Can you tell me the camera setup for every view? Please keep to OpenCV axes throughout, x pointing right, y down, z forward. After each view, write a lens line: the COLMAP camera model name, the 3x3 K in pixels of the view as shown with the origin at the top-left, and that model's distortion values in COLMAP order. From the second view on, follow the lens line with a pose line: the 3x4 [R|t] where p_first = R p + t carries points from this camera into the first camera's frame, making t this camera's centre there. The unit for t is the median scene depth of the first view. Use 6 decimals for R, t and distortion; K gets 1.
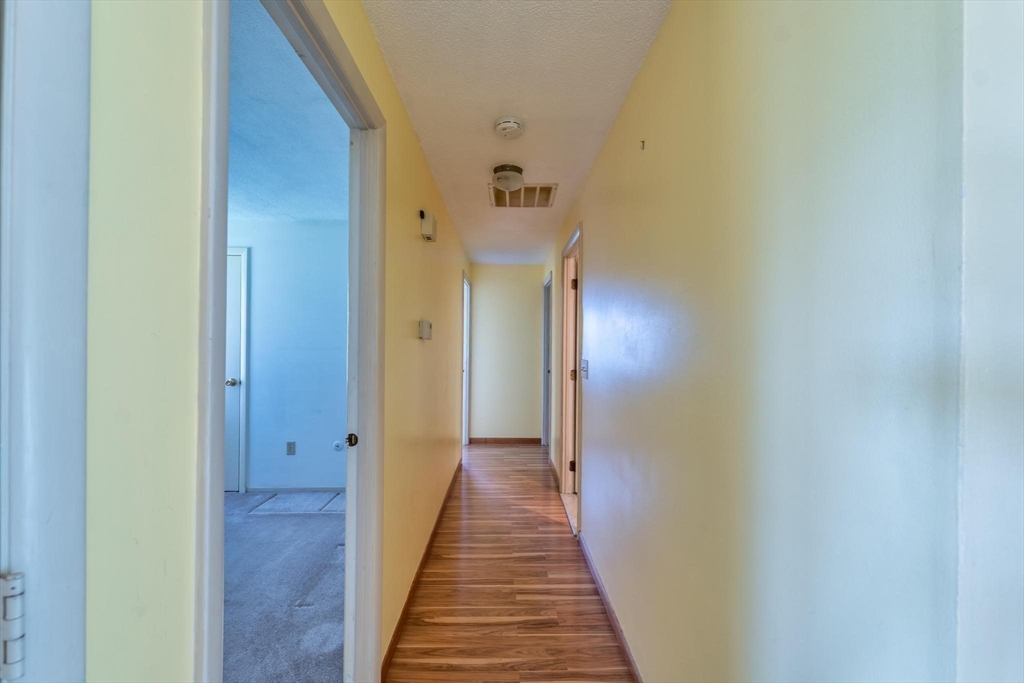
lens RADIAL K [[415.1, 0, 511.9], [0, 415.1, 342.7], [0, 0, 1]] dist [0.001646, 0.000304]
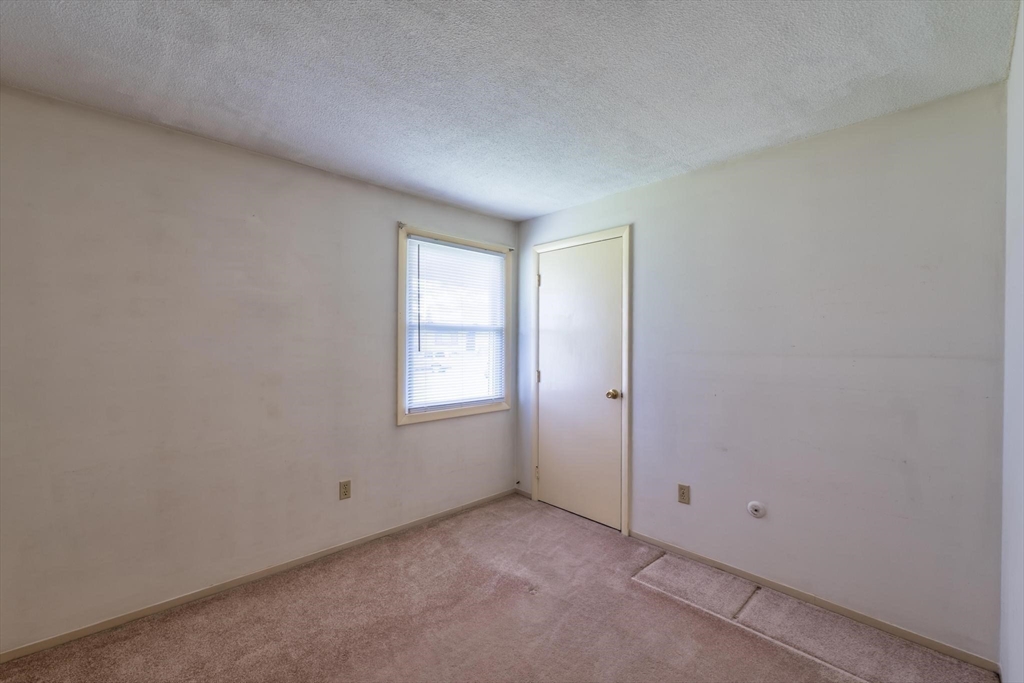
lens RADIAL K [[415.1, 0, 511.9], [0, 415.1, 342.7], [0, 0, 1]] dist [0.001646, 0.000304]
pose [[0.663783, -0.006590, -0.747897, -0.200442], [0.001975, 0.999973, -0.007058, 0.000017], [0.747923, 0.003208, 0.663778, 0.317488]]
